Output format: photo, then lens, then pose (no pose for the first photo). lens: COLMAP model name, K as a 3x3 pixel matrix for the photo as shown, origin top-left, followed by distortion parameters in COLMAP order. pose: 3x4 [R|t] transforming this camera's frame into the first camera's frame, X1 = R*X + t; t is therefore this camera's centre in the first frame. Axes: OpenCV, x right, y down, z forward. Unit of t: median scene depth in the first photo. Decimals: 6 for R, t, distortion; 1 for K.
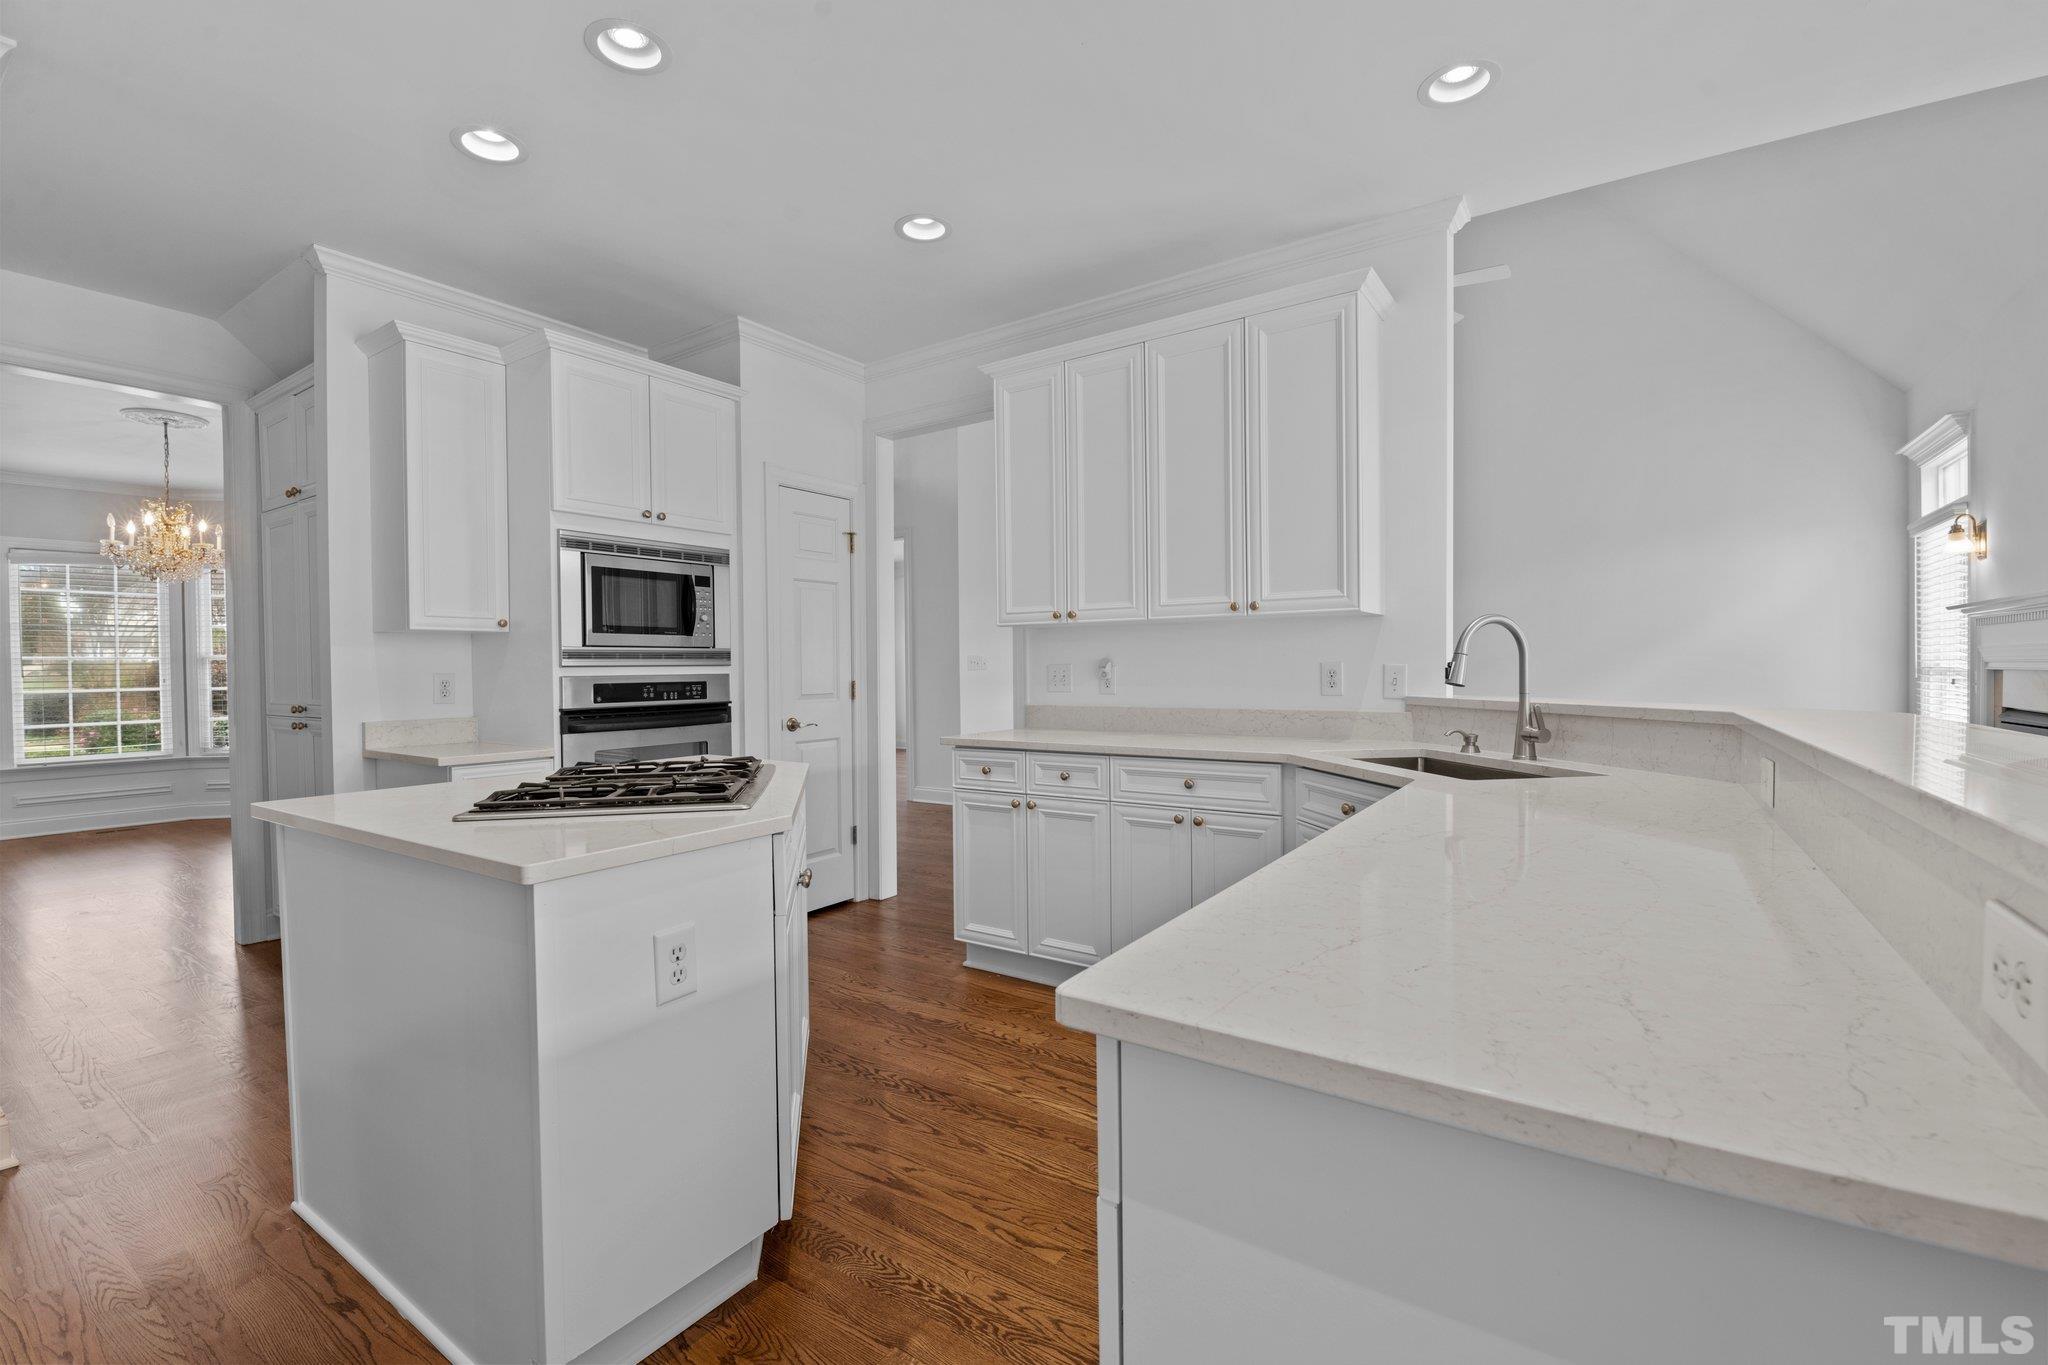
lens RADIAL K [[892.5, 0, 1003.1], [0, 892.5, 682.3], [0, 0, 1]] dist [0.004287, -0.002274]
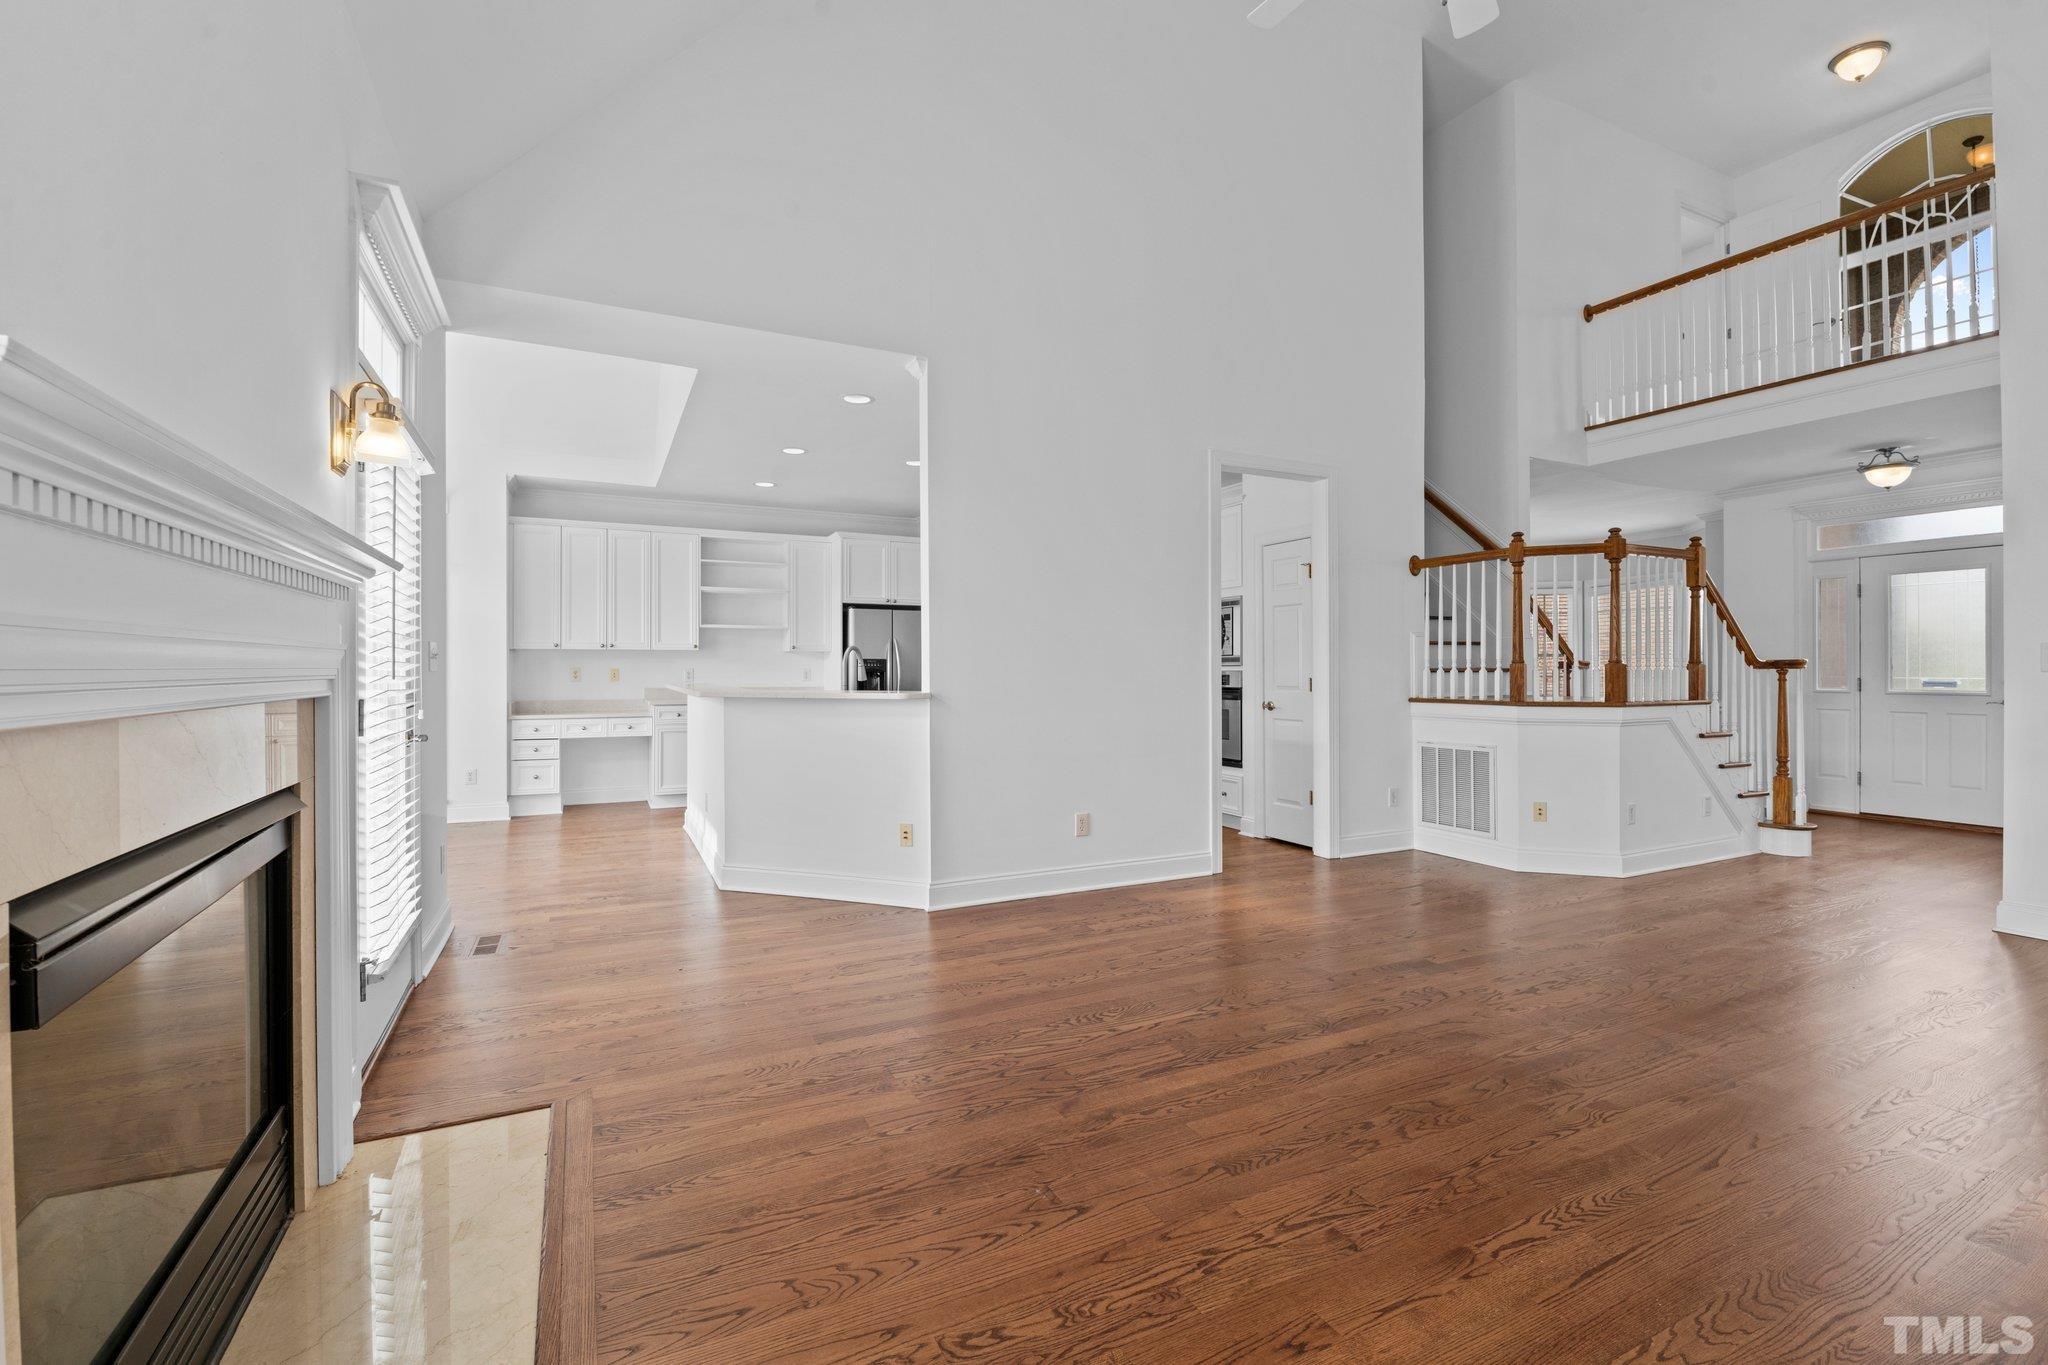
lens RADIAL K [[892.5, 0, 1016.5], [0, 892.5, 668.6], [0, 0, 1]] dist [0.004287, -0.002274]
pose [[-0.477825, 0.010048, -0.878397, 1.551698], [-0.008926, 0.999827, 0.016293, -0.042478], [0.878410, 0.015626, -0.477653, 1.642247]]
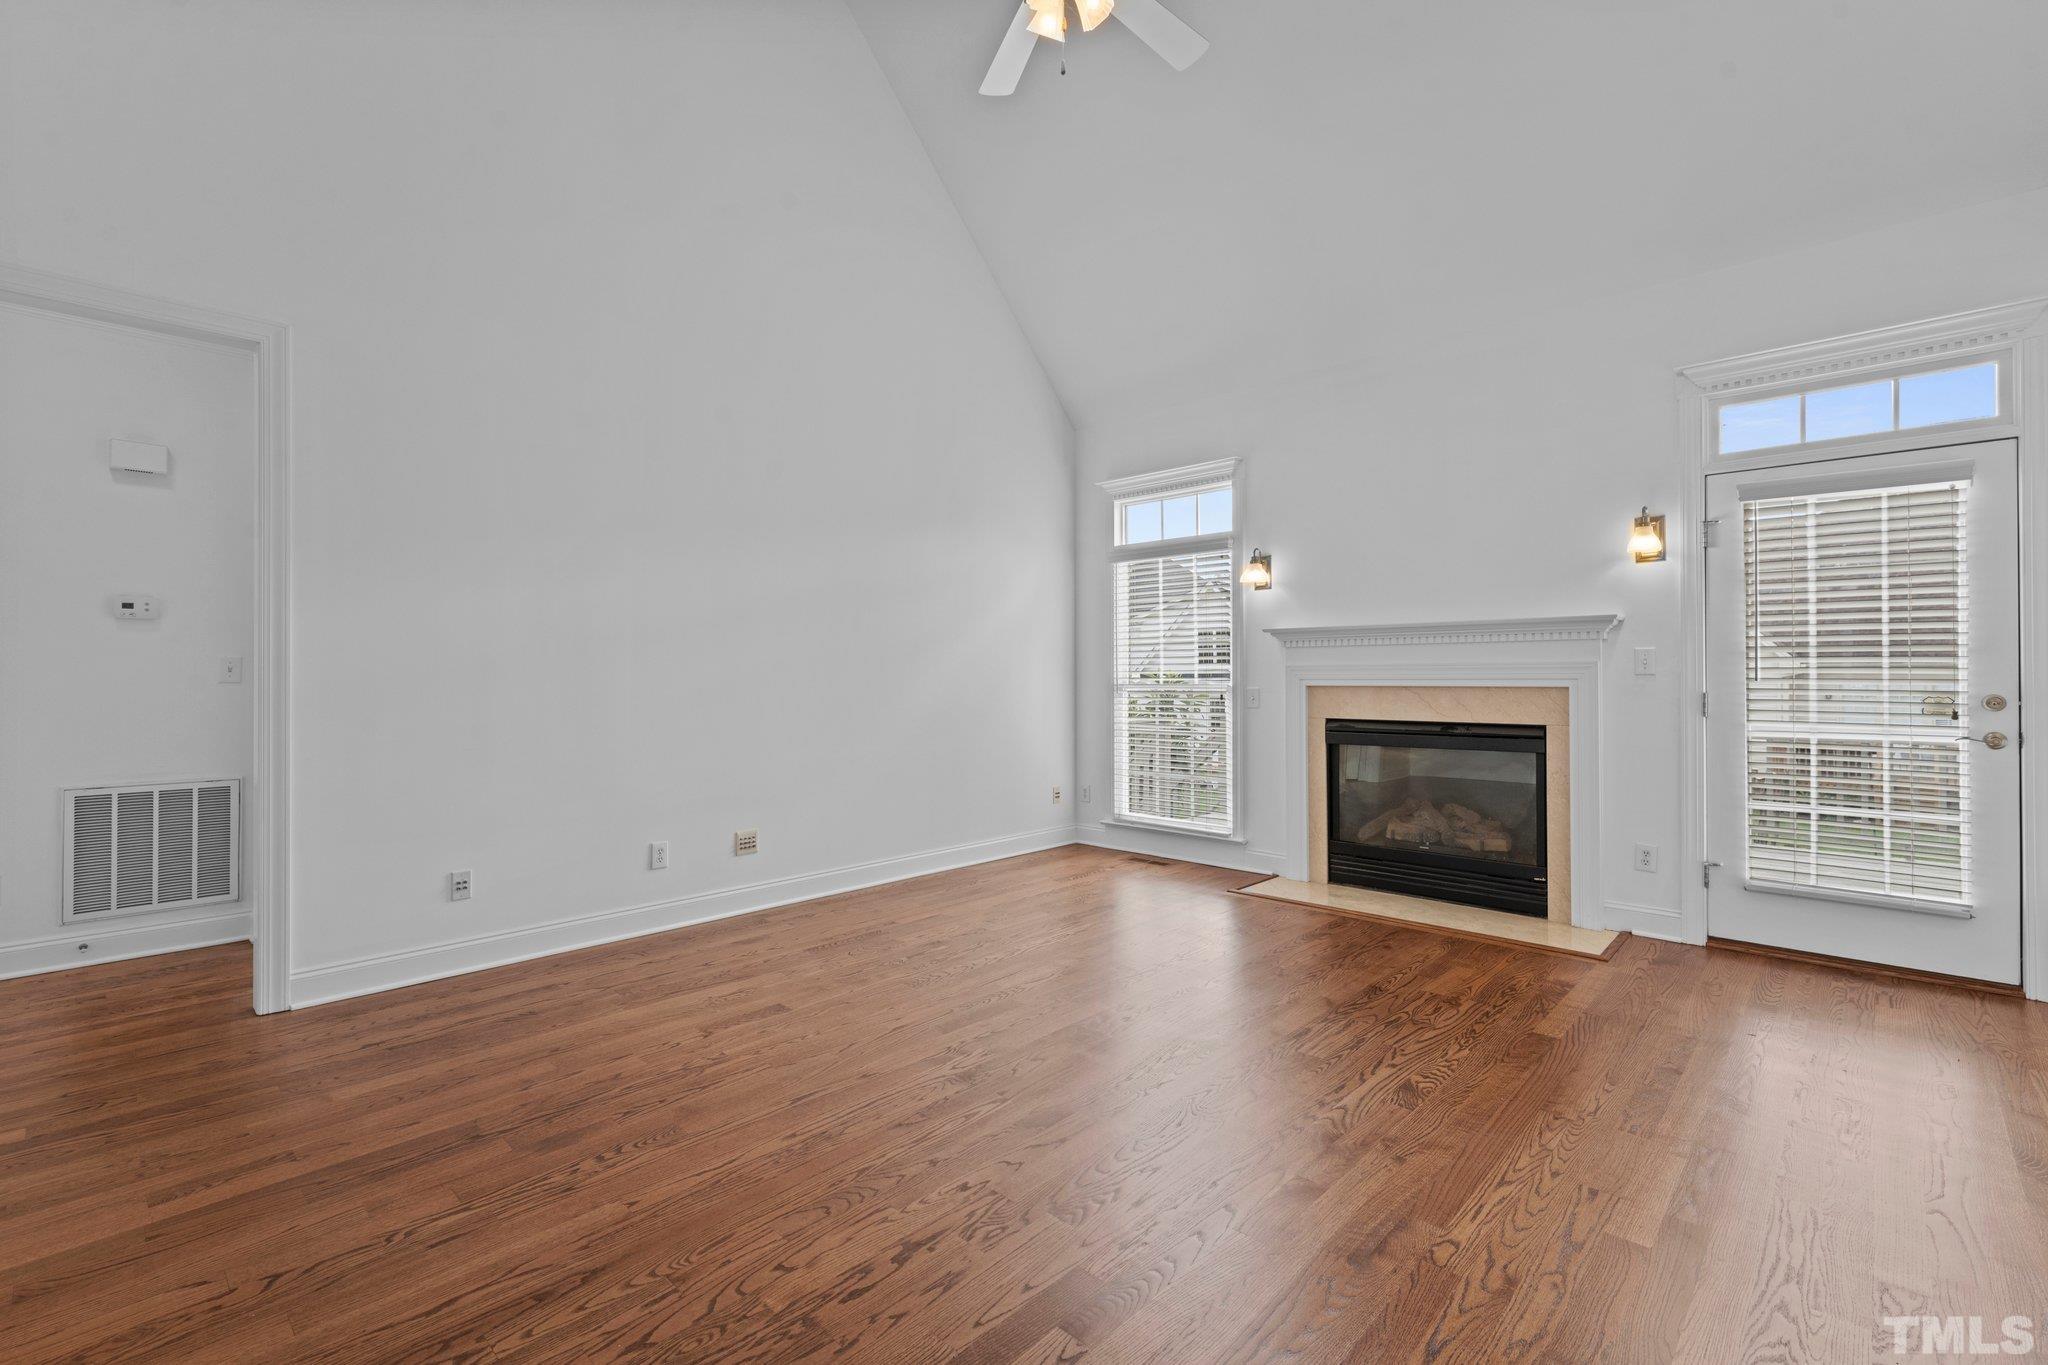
lens RADIAL K [[892.5, 0, 1007.5], [0, 892.5, 664.8], [0, 0, 1]] dist [0.004287, -0.002274]
pose [[0.154972, 0.025769, 0.987583, -0.110851], [0.016628, 0.999450, -0.028688, -0.020145], [-0.987779, 0.020868, 0.154458, 1.524813]]
